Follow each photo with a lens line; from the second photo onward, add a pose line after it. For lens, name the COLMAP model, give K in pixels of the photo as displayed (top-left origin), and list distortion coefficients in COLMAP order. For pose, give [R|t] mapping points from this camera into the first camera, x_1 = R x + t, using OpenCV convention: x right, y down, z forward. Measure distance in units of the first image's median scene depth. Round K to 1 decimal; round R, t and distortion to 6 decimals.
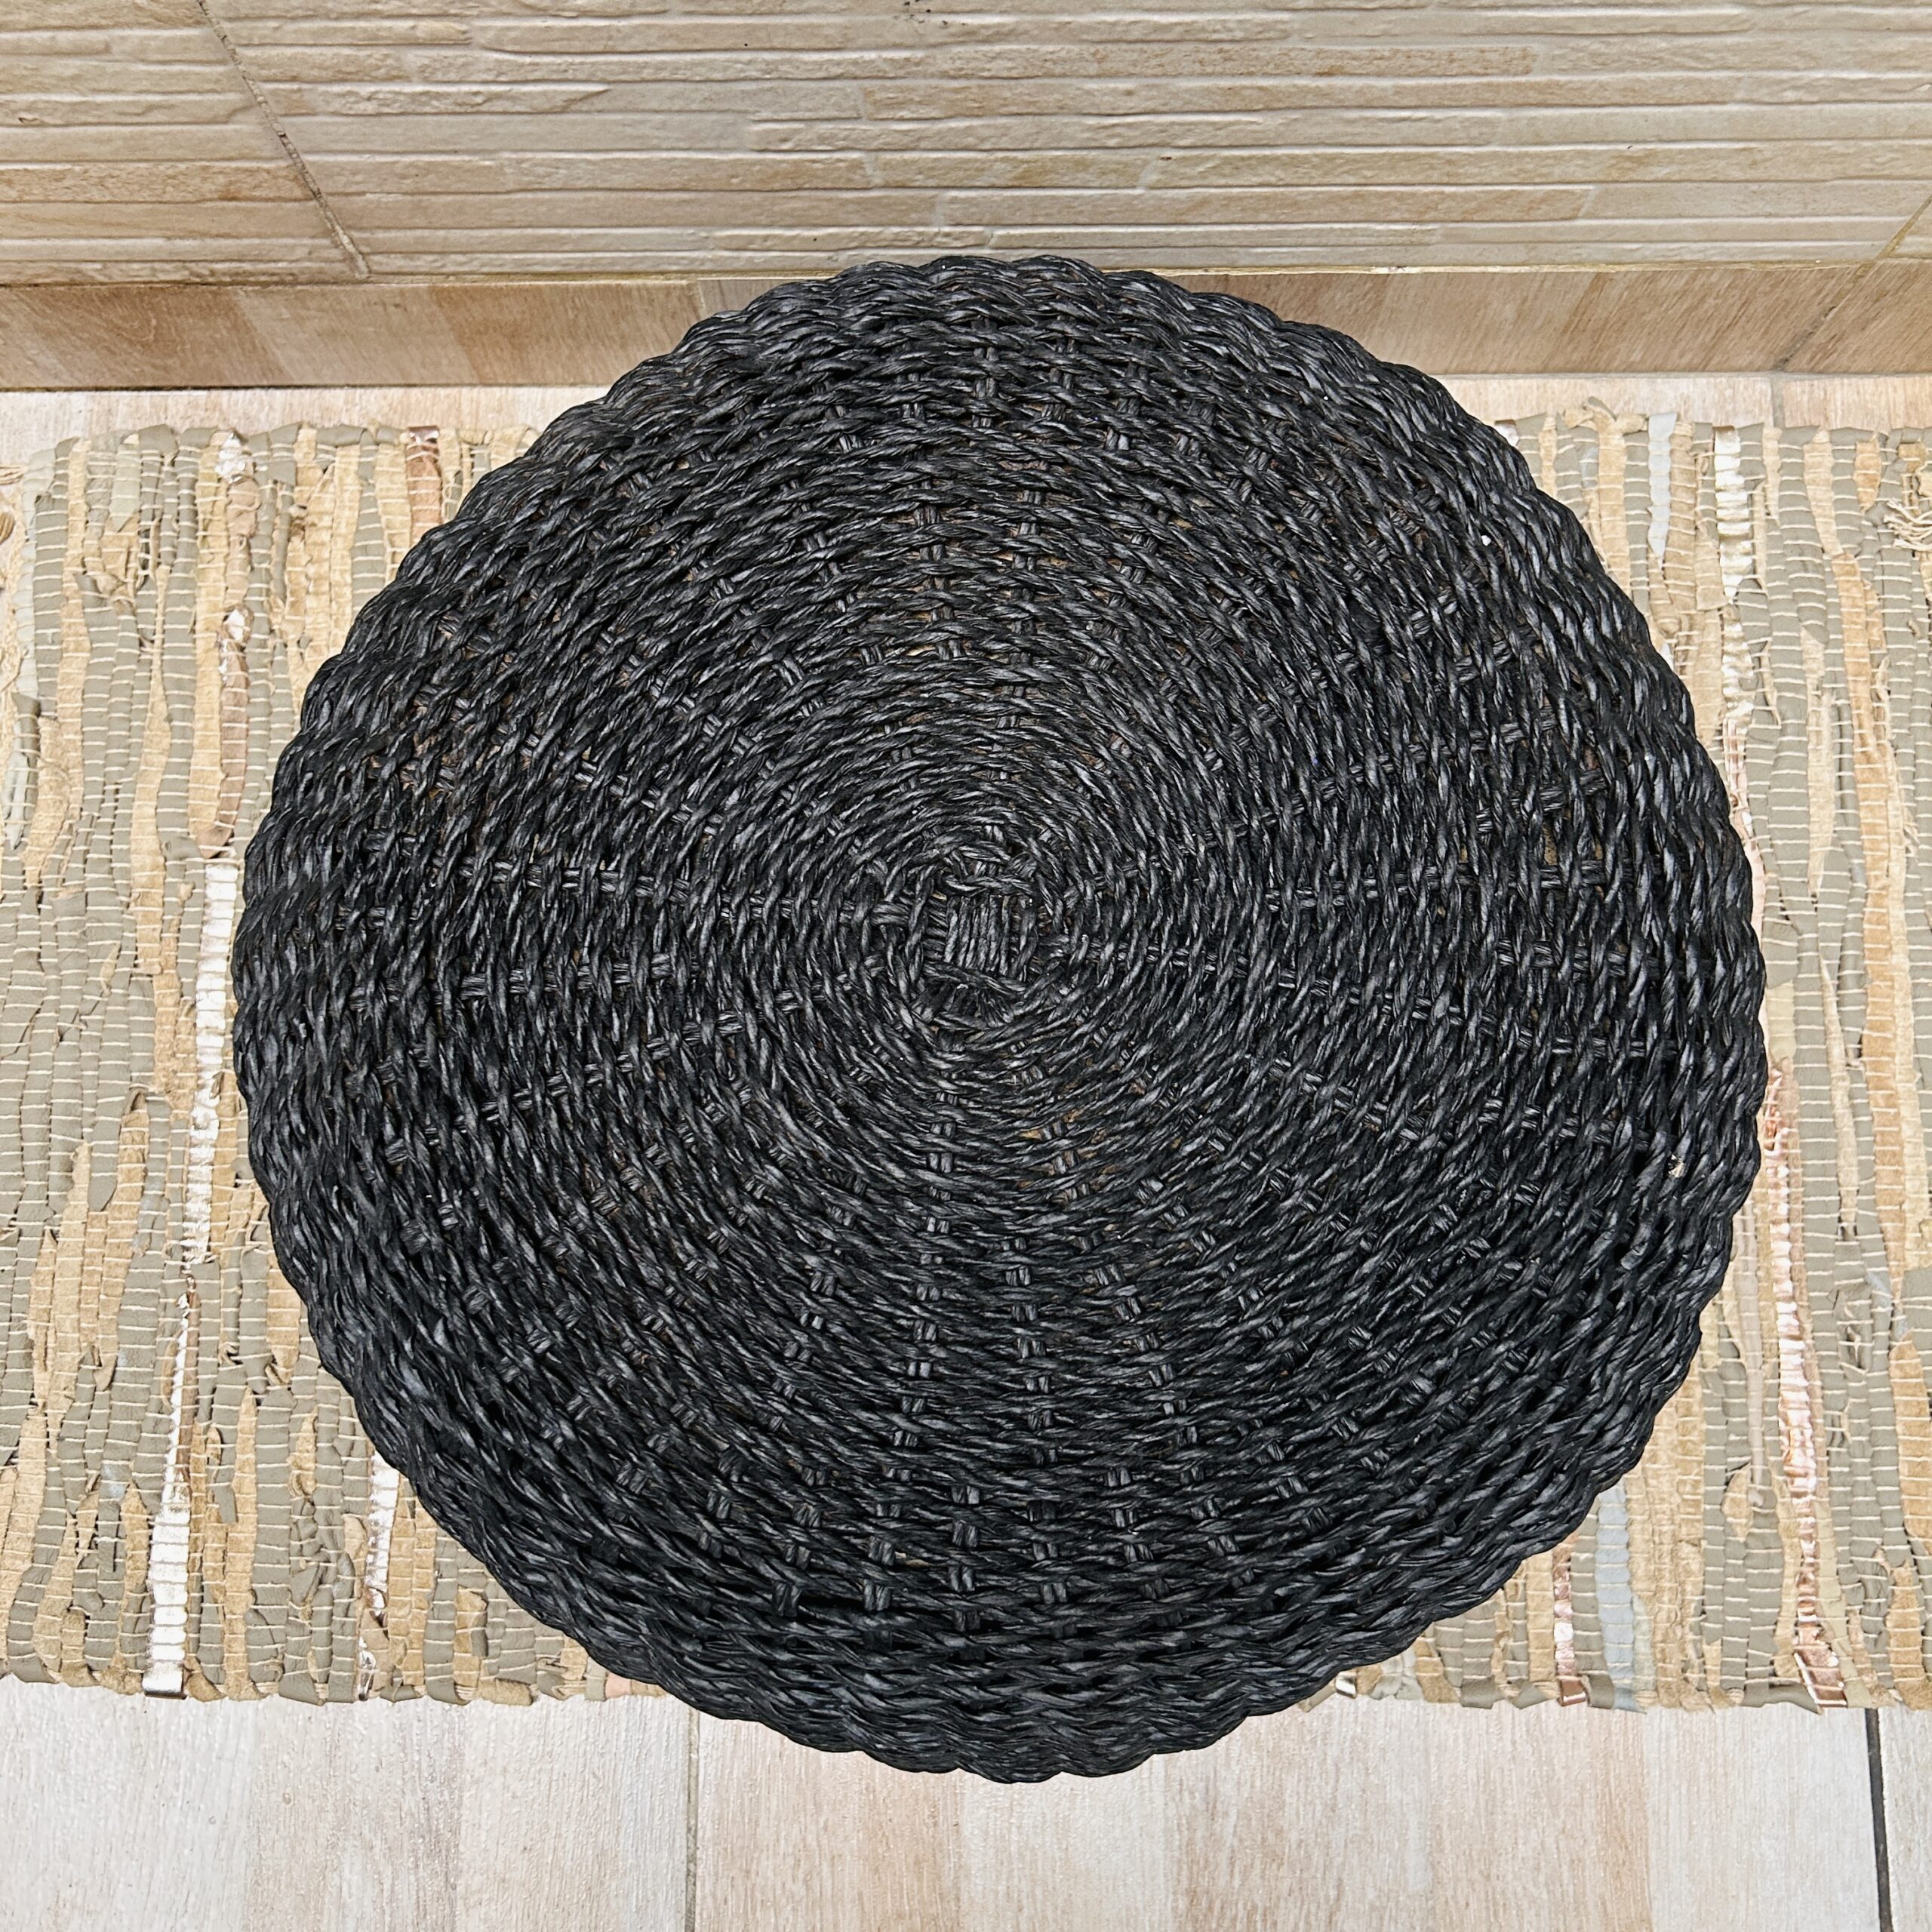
lens RADIAL K [[1948.8, 0, 958.7], [0, 1948.8, 955.7], [0, 0, 1]] dist [0.014604, -0.006022]
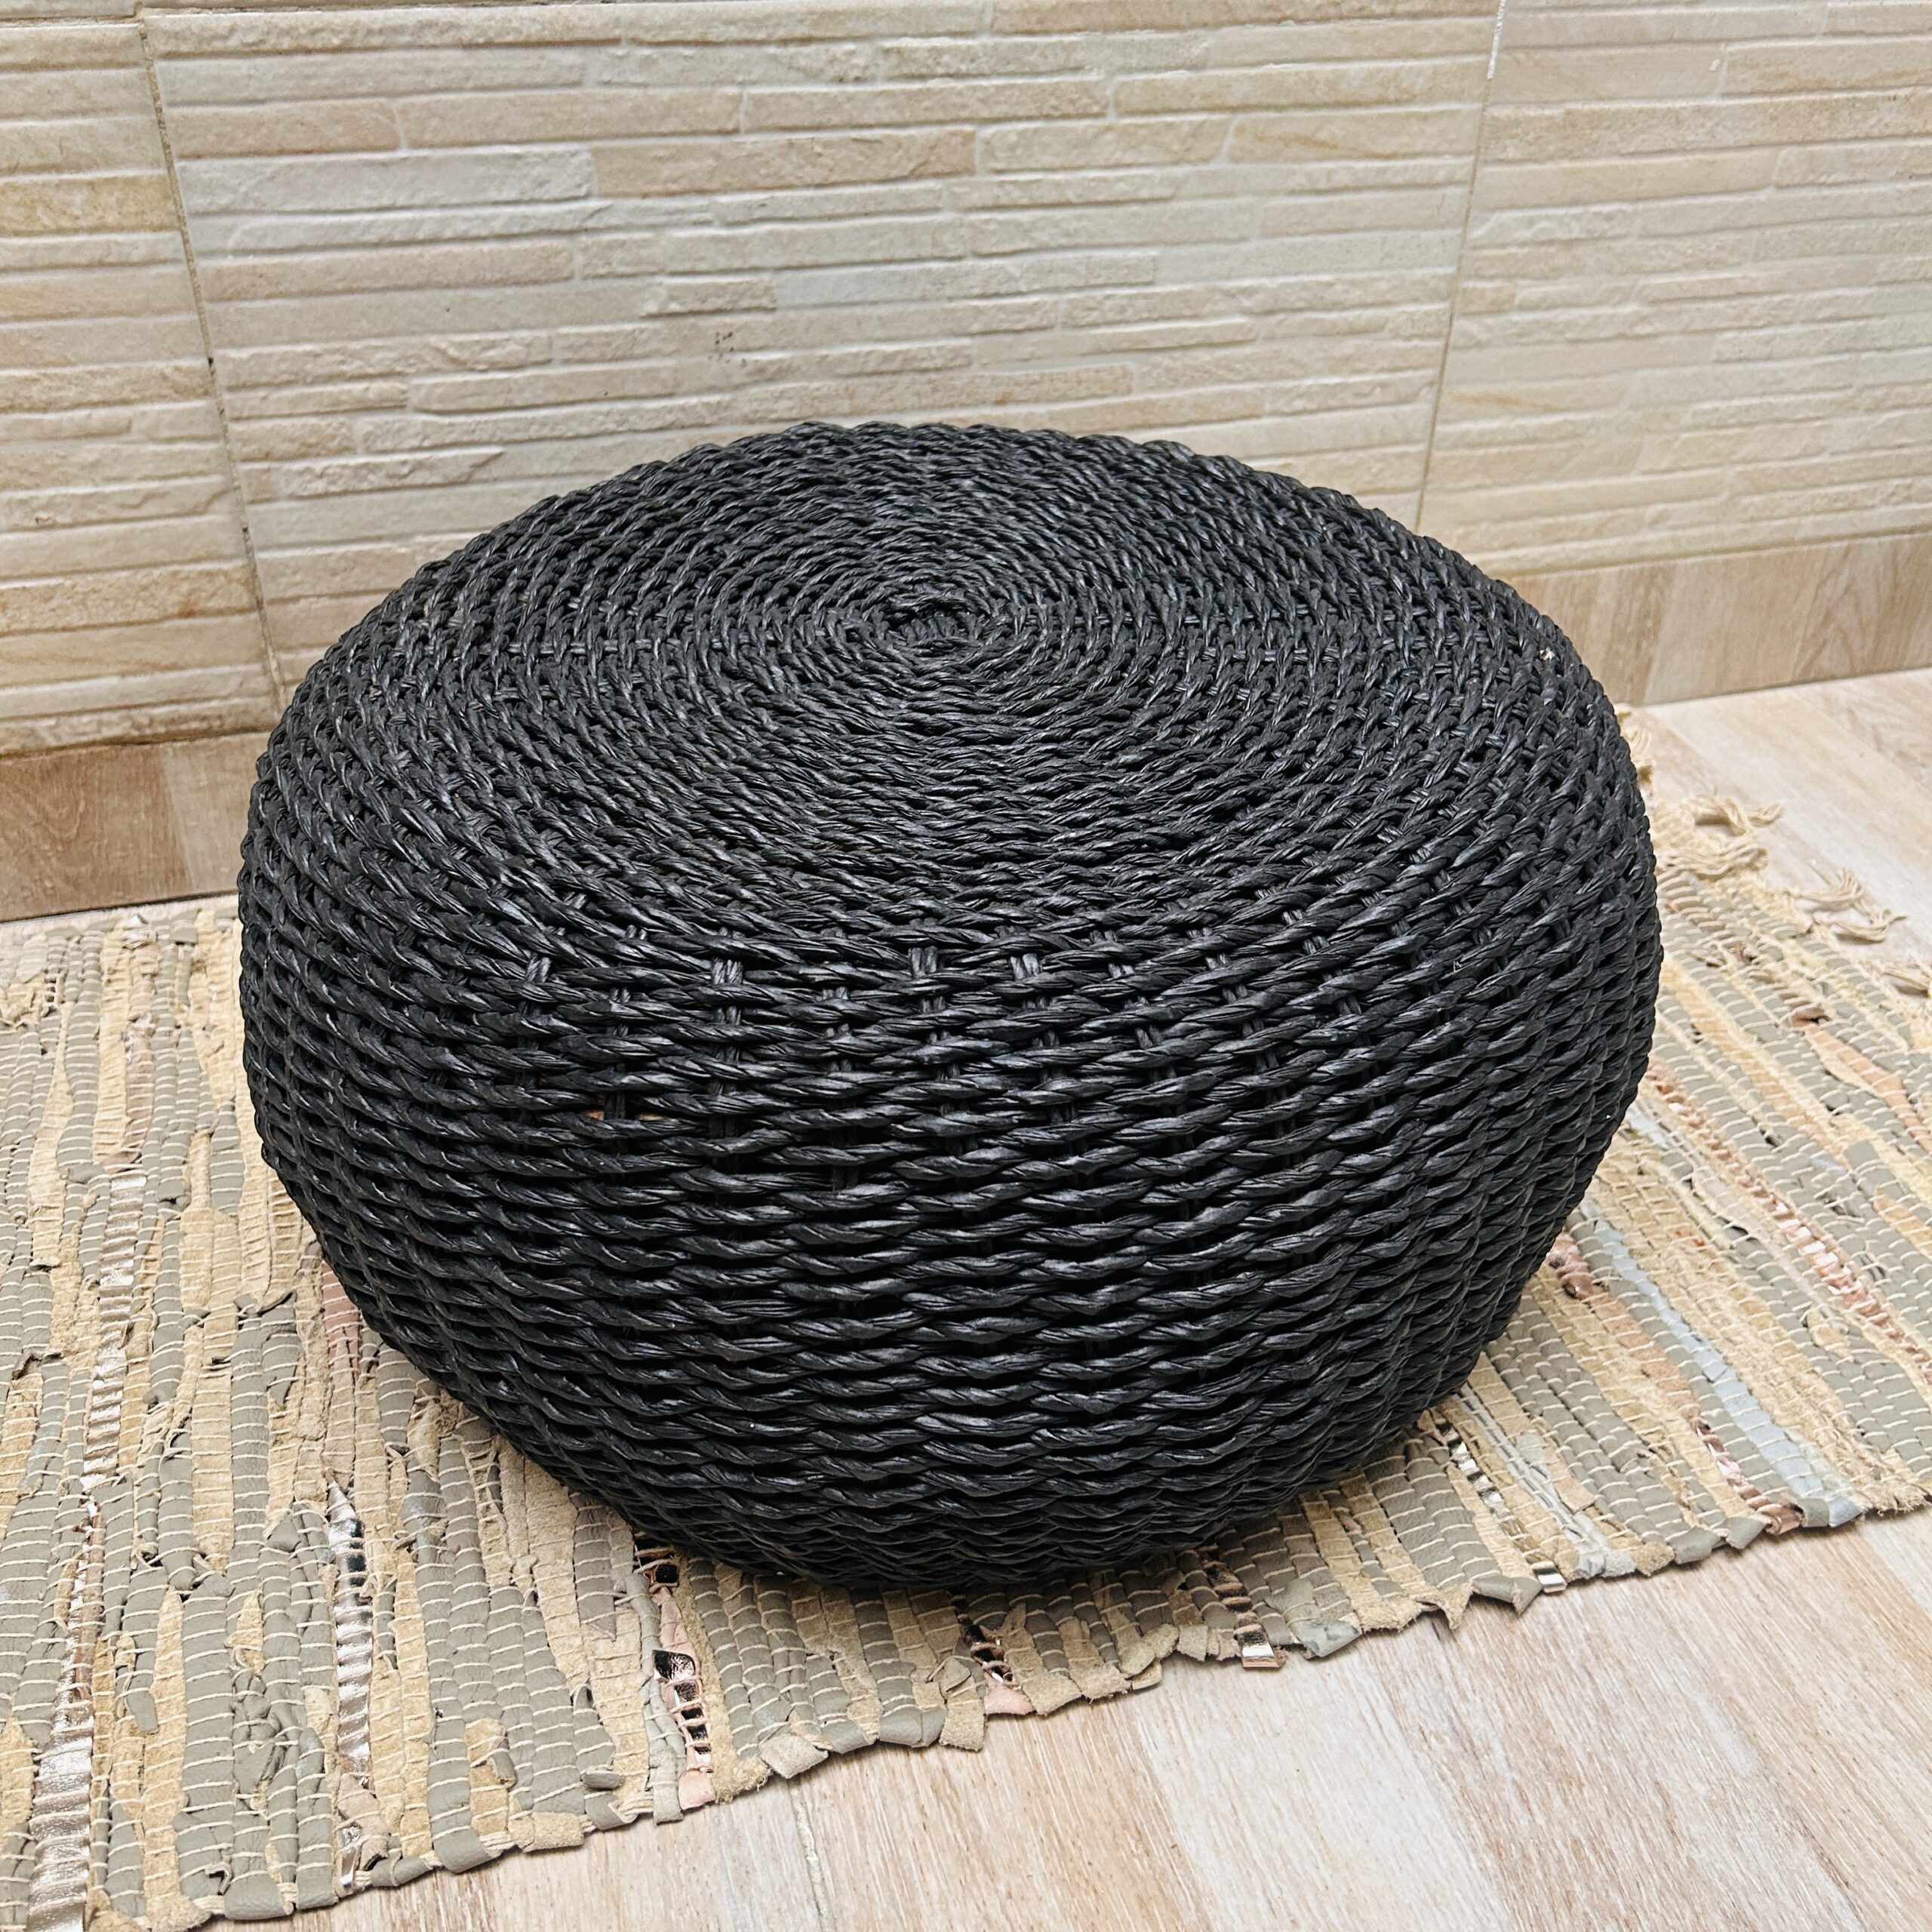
lens RADIAL K [[1948.8, 0, 958.7], [0, 1948.8, 955.7], [0, 0, 1]] dist [0.014604, -0.006022]
pose [[0.961434, -0.140961, 0.236167, -0.223669], [0.266709, 0.687535, -0.675397, 0.737894], [-0.067169, 0.712338, 0.698615, 0.248565]]
